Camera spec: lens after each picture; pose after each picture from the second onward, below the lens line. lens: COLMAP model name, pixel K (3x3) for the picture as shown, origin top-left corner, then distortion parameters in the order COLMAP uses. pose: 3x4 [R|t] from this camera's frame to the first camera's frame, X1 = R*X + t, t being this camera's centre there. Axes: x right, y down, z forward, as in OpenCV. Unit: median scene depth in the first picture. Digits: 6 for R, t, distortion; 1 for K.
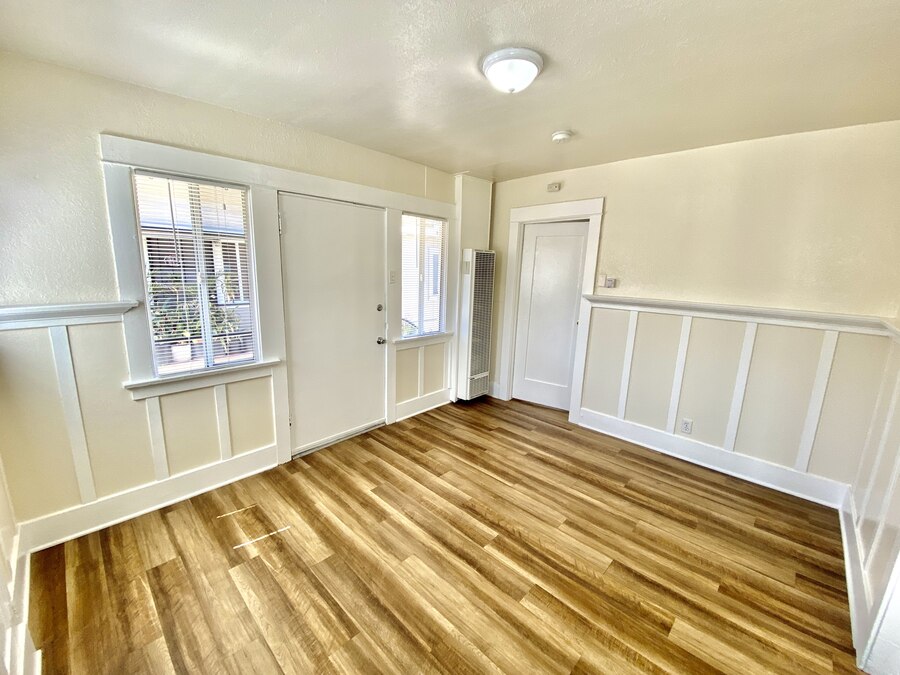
lens RADIAL K [[367.1, 0, 450.0], [0, 367.1, 337.5], [0, 0, 1]] dist [0.038071, -0.027635]
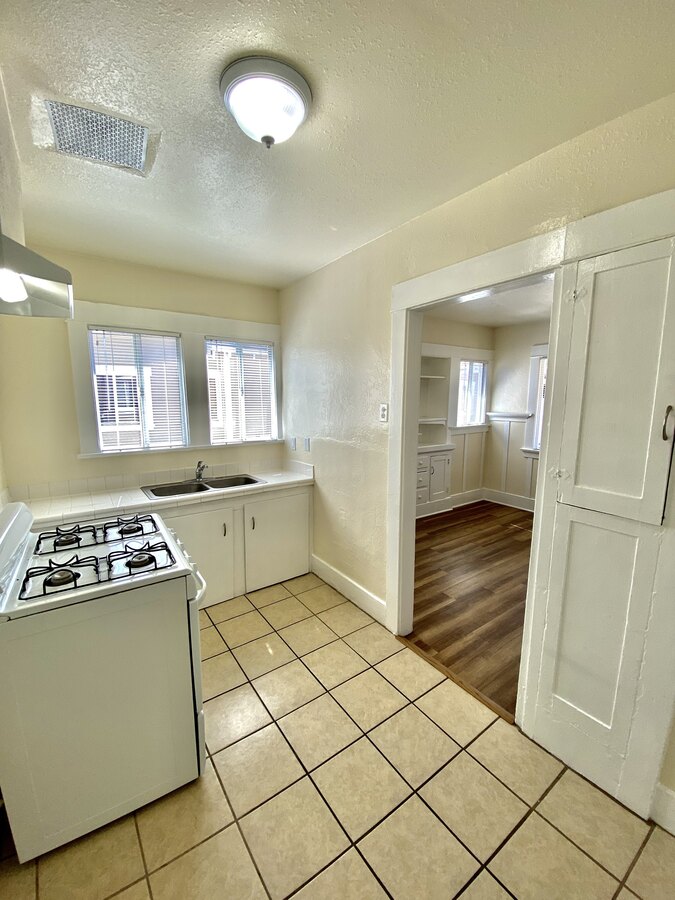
lens RADIAL K [[367.1, 0, 336.5], [0, 367.1, 448.7], [0, 0, 1]] dist [0.038071, -0.027635]
pose [[-0.185966, 0.115082, -0.975794, 1.404097], [-0.193140, 0.969460, 0.151143, -0.000993], [0.963387, 0.216572, -0.158059, 0.208827]]
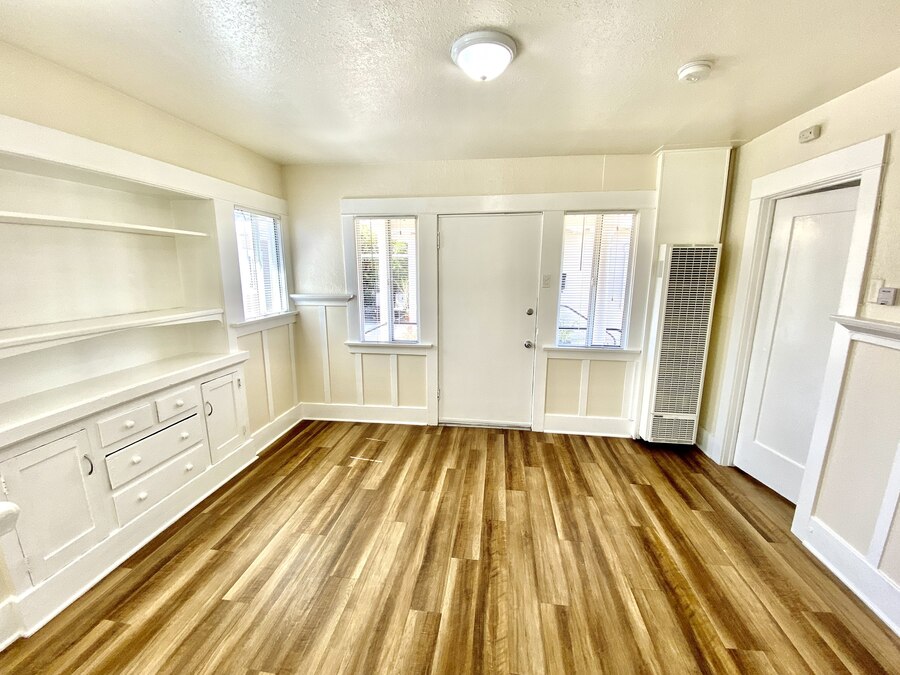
lens RADIAL K [[367.1, 0, 450.0], [0, 367.1, 337.5], [0, 0, 1]] dist [0.038071, -0.027635]
pose [[0.590022, 0.126483, -0.797419, 0.666441], [-0.140376, 0.988681, 0.052953, -0.047054], [0.795091, 0.080695, 0.601098, 0.306929]]
